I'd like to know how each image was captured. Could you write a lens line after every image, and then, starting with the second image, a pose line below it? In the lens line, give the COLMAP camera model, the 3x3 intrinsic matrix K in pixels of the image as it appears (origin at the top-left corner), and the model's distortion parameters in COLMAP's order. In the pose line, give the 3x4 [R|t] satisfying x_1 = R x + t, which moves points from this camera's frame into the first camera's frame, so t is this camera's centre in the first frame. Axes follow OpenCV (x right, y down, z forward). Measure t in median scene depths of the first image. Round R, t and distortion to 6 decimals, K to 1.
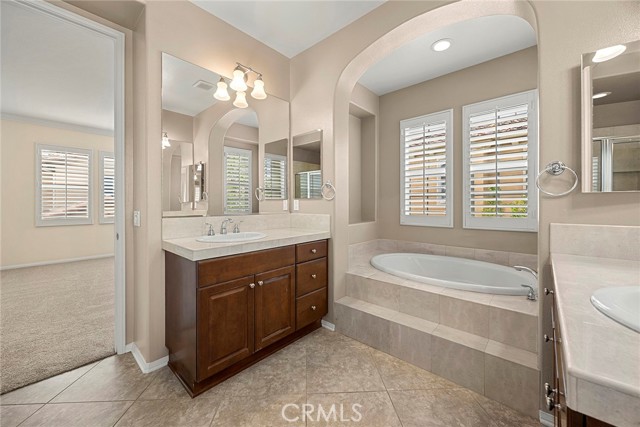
lens RADIAL K [[244.7, 0, 318.6], [0, 244.7, 206.7], [0, 0, 1]] dist [0.001095, 0.000146]
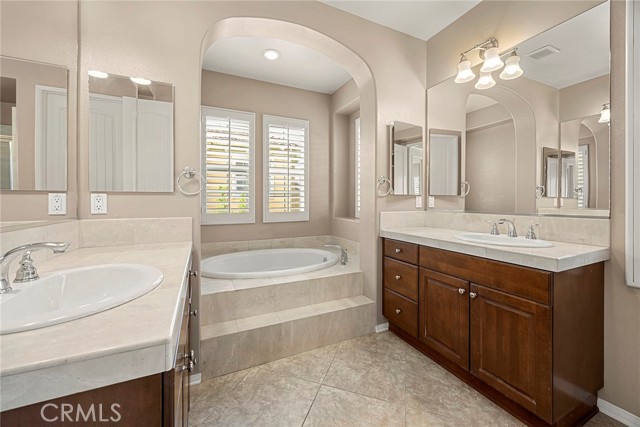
lens RADIAL K [[244.7, 0, 318.6], [0, 244.7, 206.7], [0, 0, 1]] dist [0.001095, 0.000146]
pose [[0.396743, -0.021569, 0.917676, -0.545097], [0.013255, 0.999754, 0.017767, -0.005072], [-0.917834, 0.005115, 0.396932, 0.507217]]
